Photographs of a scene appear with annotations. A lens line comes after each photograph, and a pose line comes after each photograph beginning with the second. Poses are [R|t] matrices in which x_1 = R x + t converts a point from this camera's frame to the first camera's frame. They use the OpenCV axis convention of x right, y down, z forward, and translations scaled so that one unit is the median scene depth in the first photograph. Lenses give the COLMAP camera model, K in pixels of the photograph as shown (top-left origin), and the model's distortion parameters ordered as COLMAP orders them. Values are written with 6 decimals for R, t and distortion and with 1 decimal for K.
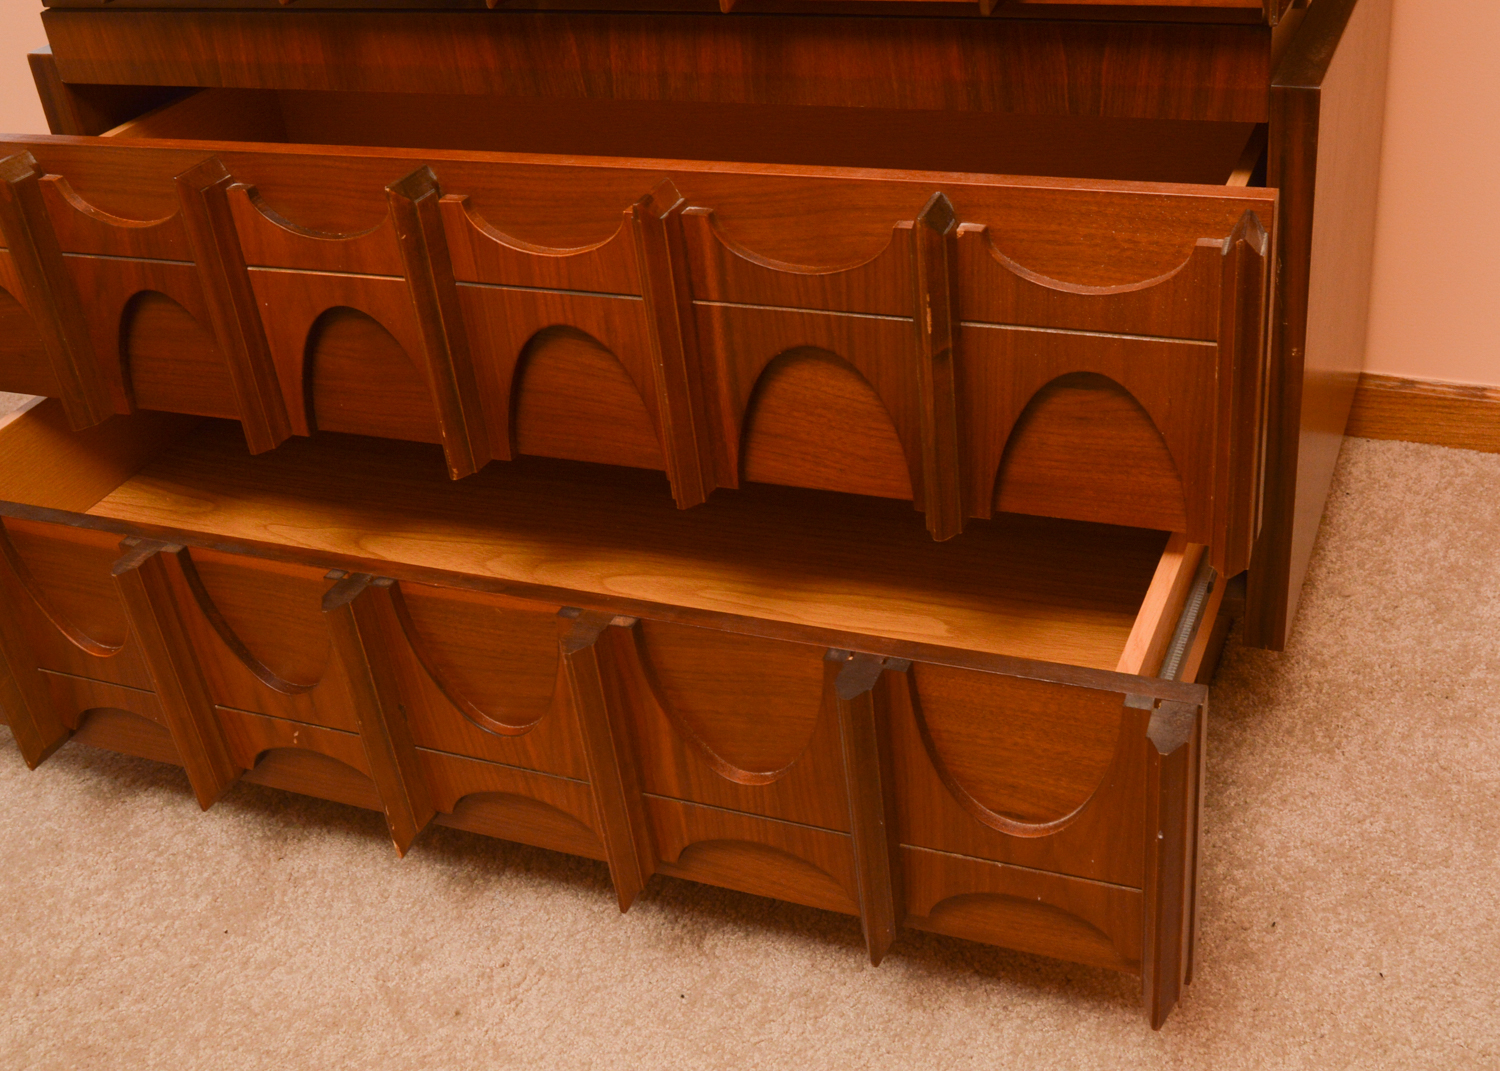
lens RADIAL K [[1677.2, 0, 822.6], [0, 1677.2, 538.0], [0, 0, 1]] dist [-0.060844, 0.026957]
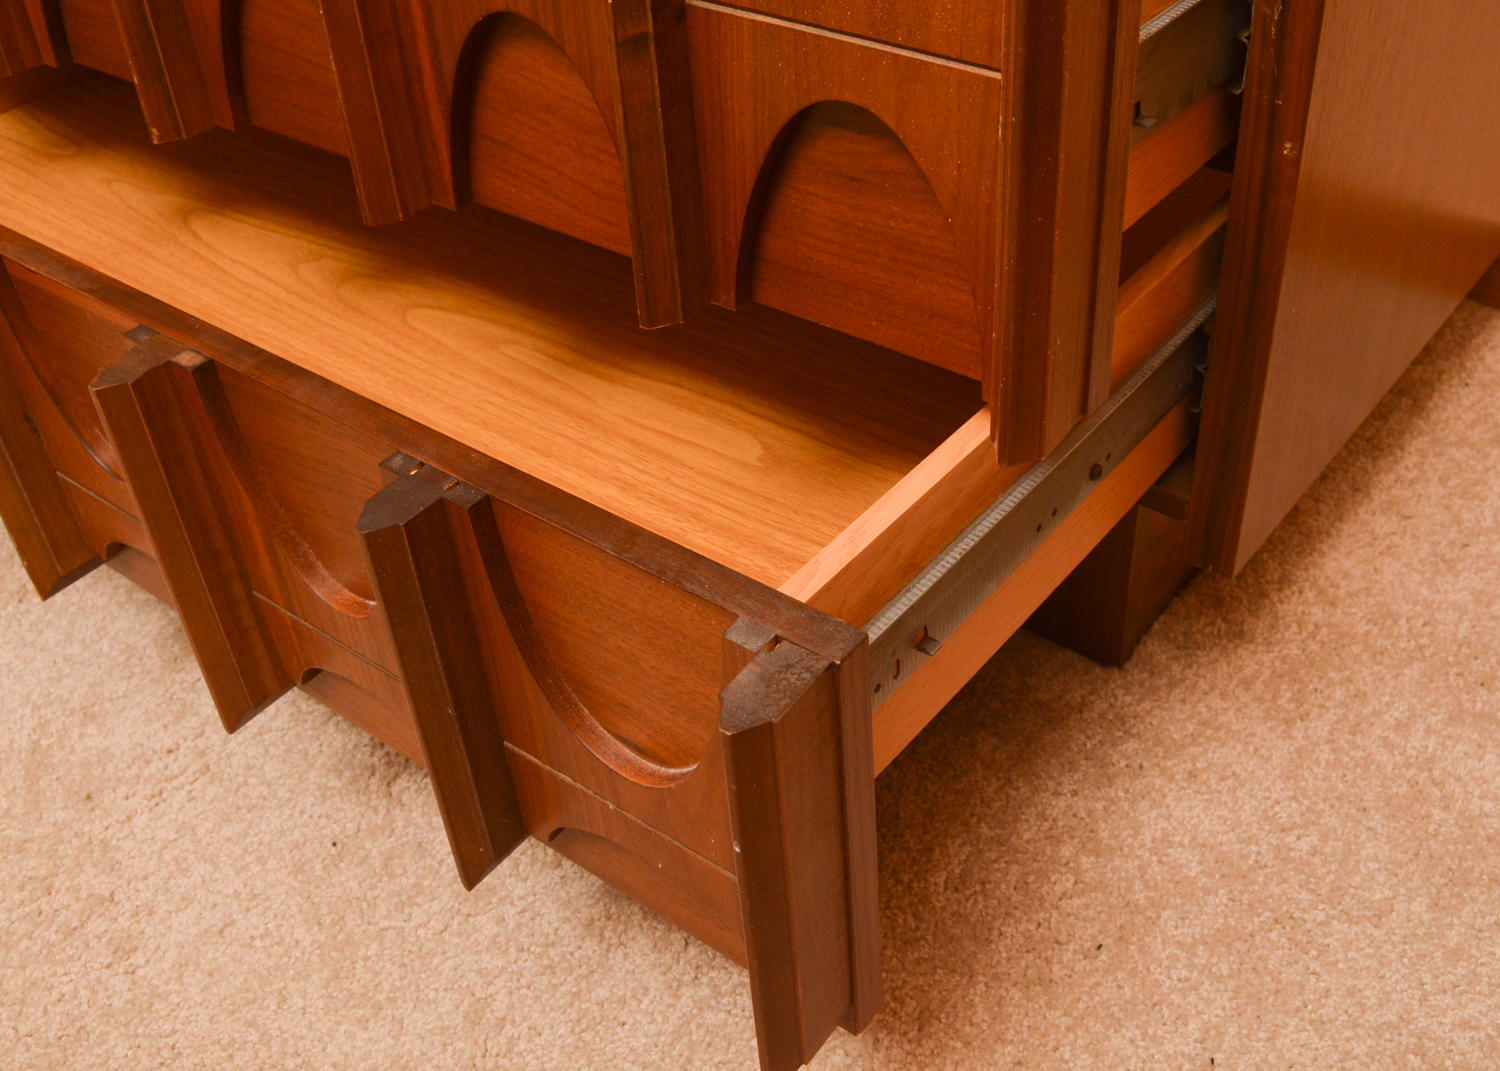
lens RADIAL K [[1589.0, 0, 818.2], [0, 1589.0, 527.0], [0, 0, 1]] dist [-0.066699, 0.016059]
pose [[0.963526, 0.204465, -0.172658, 0.229776], [-0.179108, 0.972074, 0.151630, -0.026123], [0.198840, -0.115175, 0.973241, 0.324795]]
